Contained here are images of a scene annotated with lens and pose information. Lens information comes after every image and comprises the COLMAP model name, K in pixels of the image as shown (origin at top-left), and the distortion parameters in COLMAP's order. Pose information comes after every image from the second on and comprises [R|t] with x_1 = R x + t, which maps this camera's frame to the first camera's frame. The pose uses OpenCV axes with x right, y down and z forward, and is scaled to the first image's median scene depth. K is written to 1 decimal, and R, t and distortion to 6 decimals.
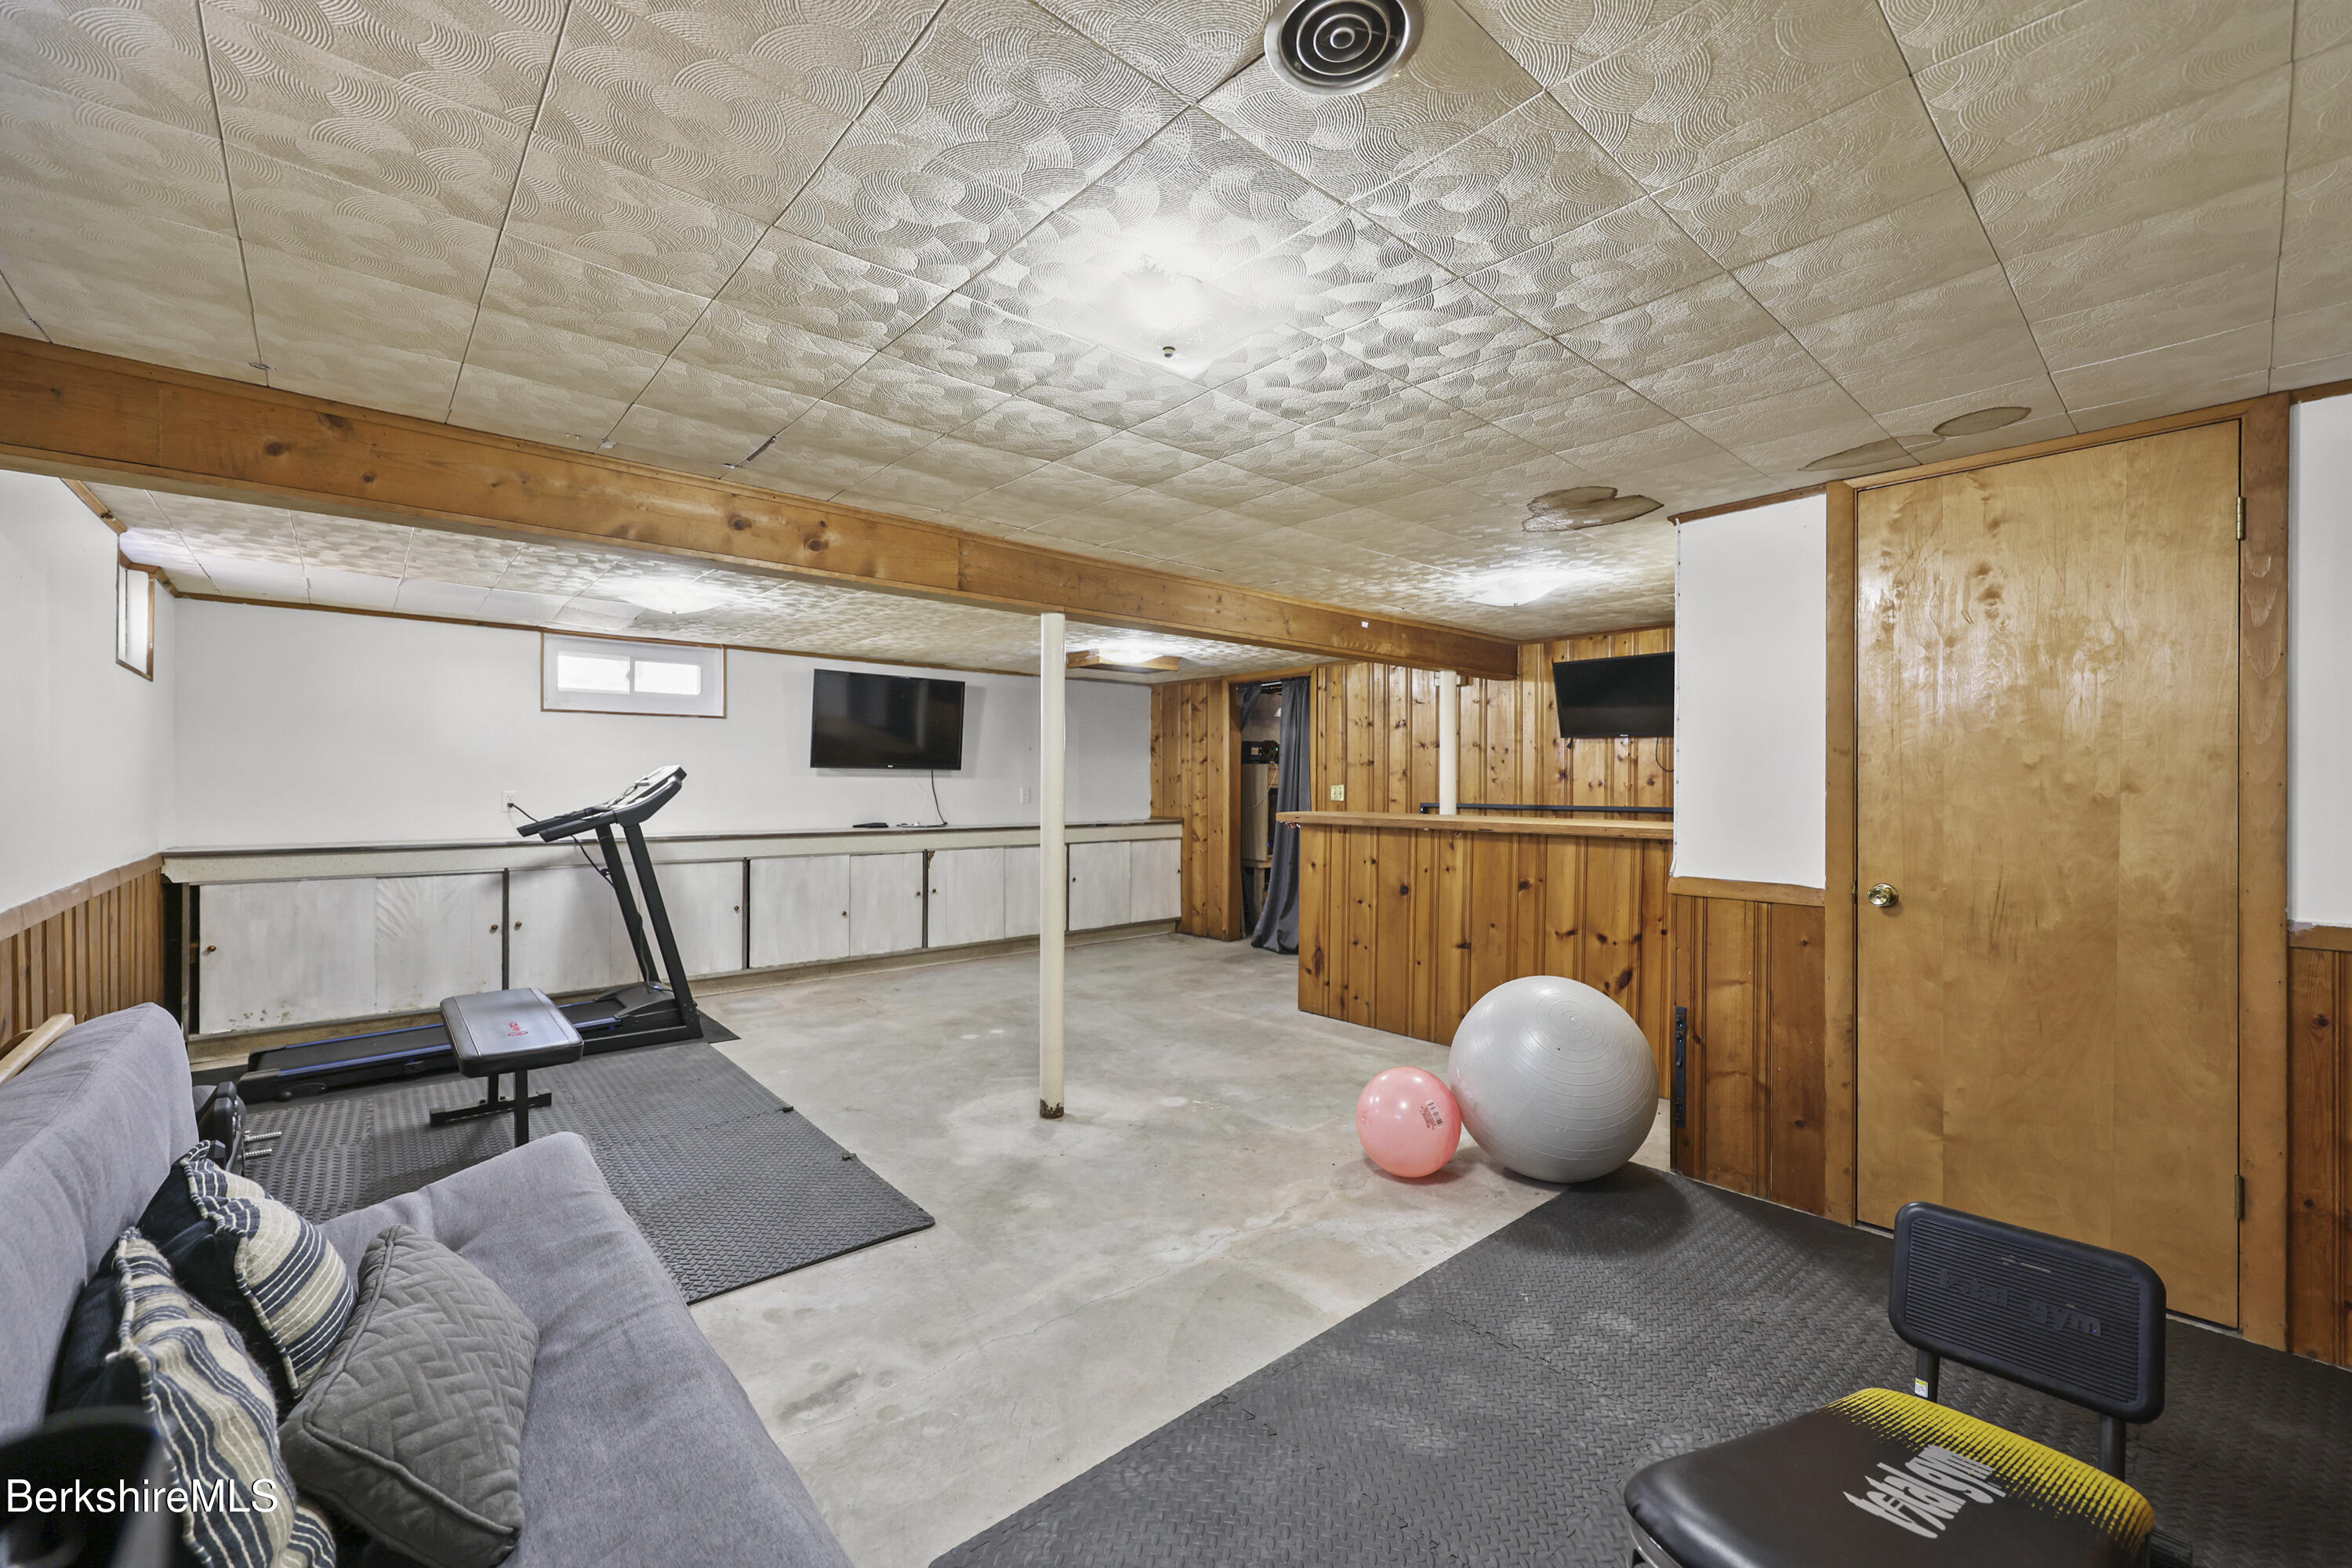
lens RADIAL K [[951.7, 0, 1182.4], [0, 951.7, 785.9], [0, 0, 1]] dist [0.003020, -0.000491]
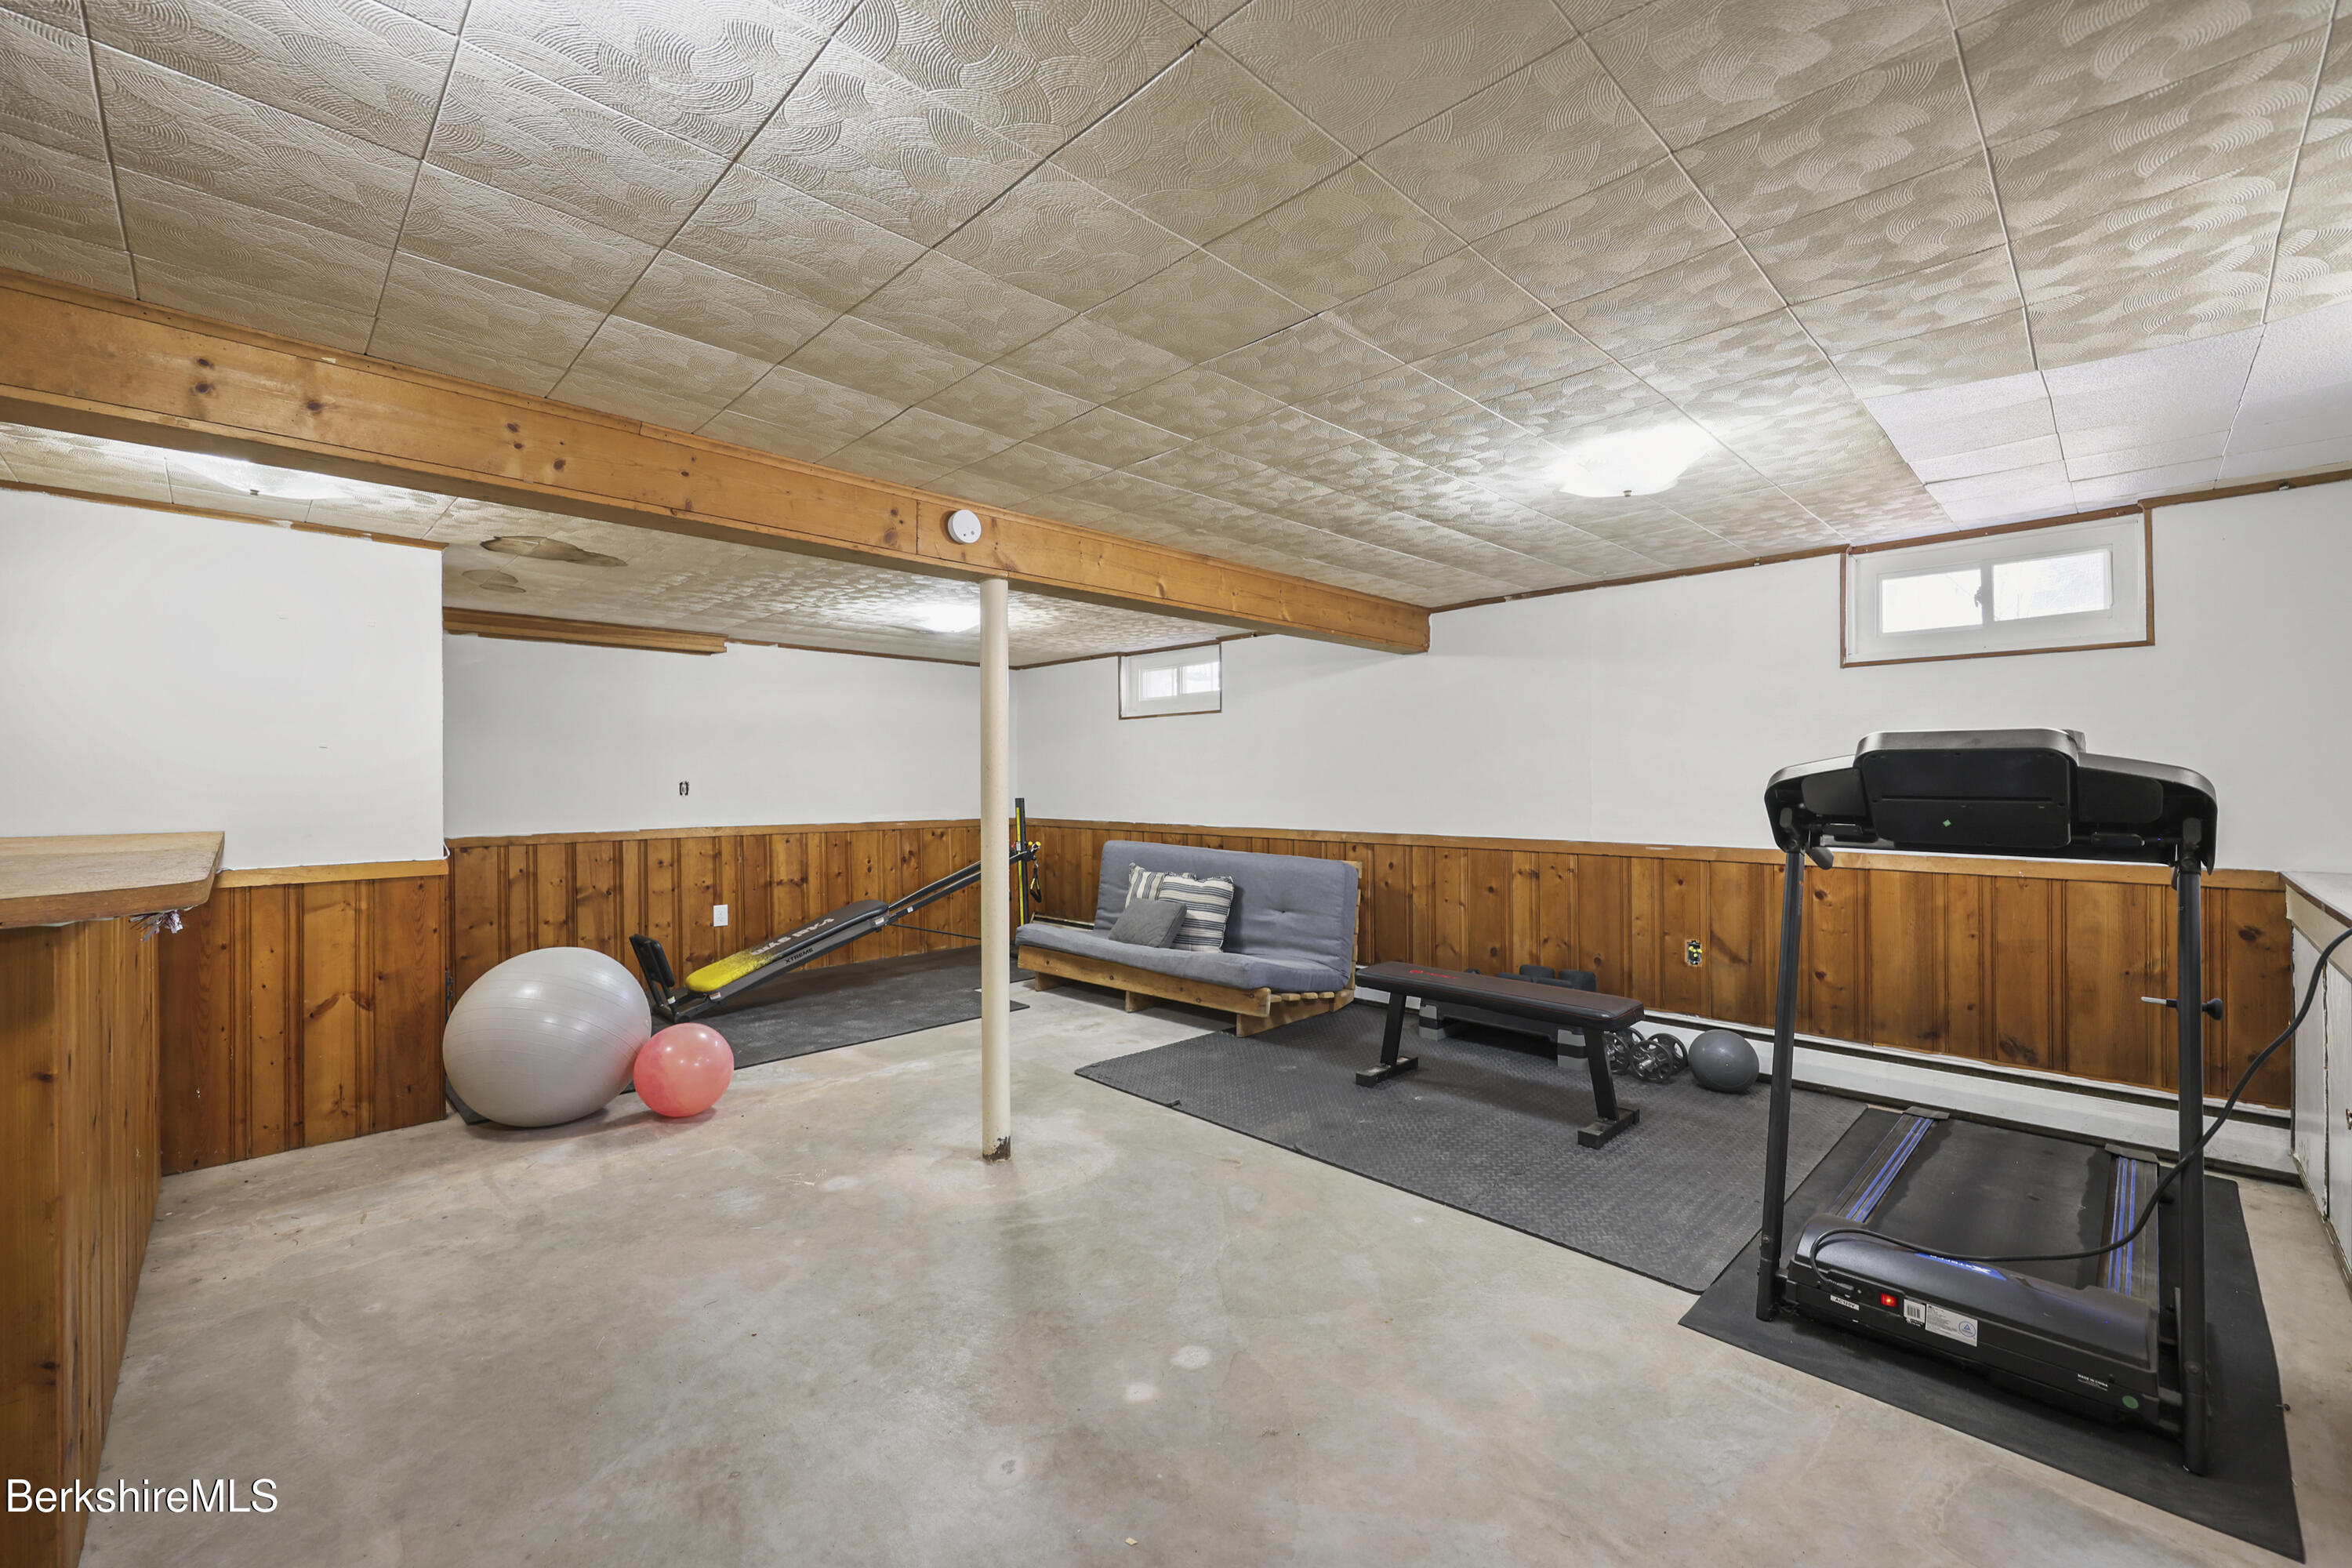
lens RADIAL K [[951.7, 0, 1170.5], [0, 951.7, 782.3], [0, 0, 1]] dist [0.003020, -0.000491]
pose [[-0.998599, 0.002028, -0.052880, -0.253035], [0.001847, 0.999992, 0.003459, 0.000658], [0.052887, 0.003357, -0.998595, 1.896853]]
